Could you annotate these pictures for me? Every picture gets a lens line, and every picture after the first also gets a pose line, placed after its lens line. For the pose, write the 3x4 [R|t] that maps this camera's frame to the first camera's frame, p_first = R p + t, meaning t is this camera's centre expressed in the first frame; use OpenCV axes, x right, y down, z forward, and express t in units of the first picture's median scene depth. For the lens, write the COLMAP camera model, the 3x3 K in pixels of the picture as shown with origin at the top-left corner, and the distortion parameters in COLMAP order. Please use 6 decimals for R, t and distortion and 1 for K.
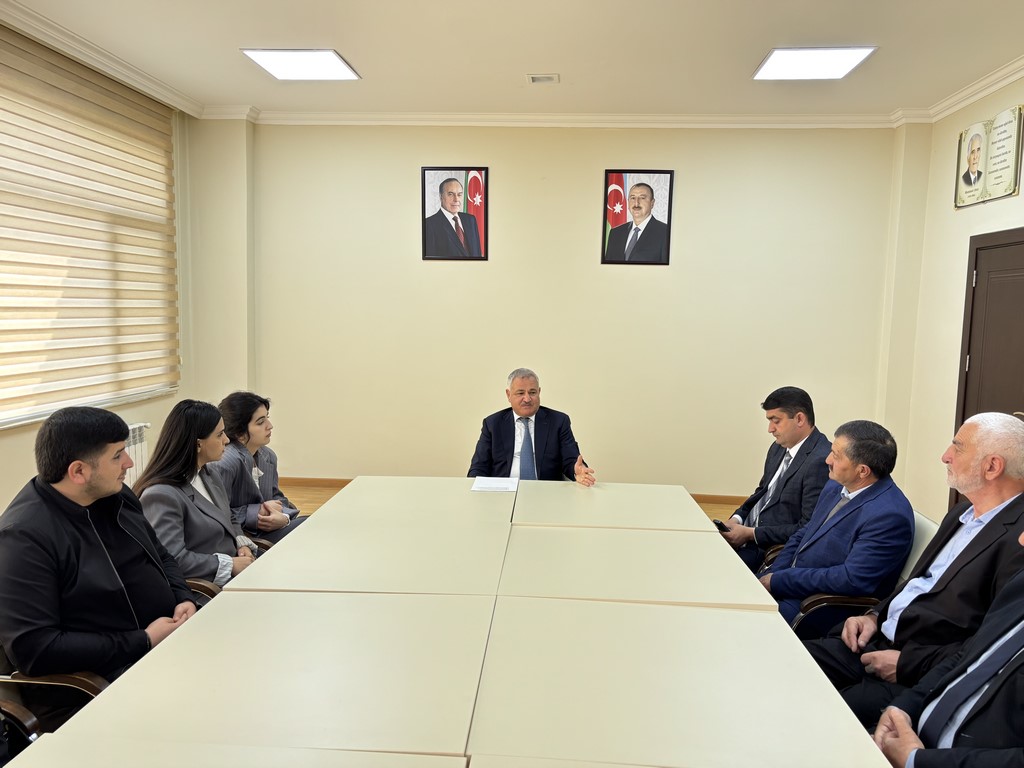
lens RADIAL K [[767.2, 0, 535.8], [0, 767.2, 387.7], [0, 0, 1]] dist [0.039355, -0.036822]
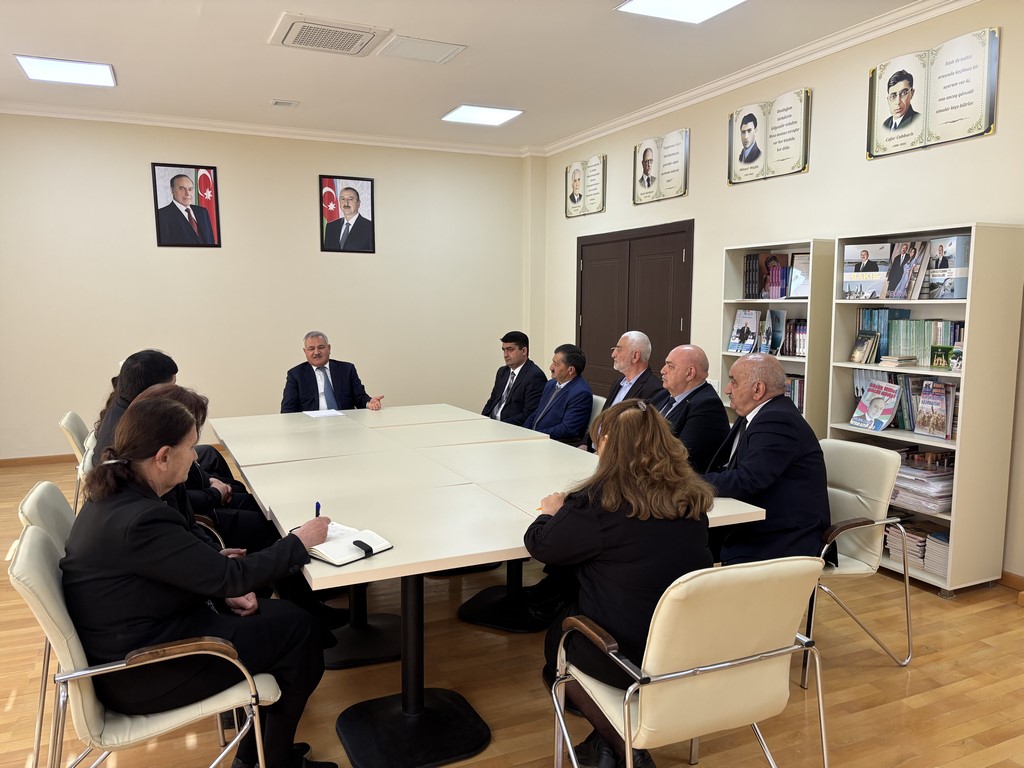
lens RADIAL K [[767.2, 0, 498.3], [0, 767.2, 397.2], [0, 0, 1]] dist [0.039355, -0.036822]
pose [[0.890404, -0.077555, 0.448514, -0.277606], [0.062062, 0.996861, 0.049166, 0.034846], [-0.450919, -0.015942, 0.892422, -0.282681]]
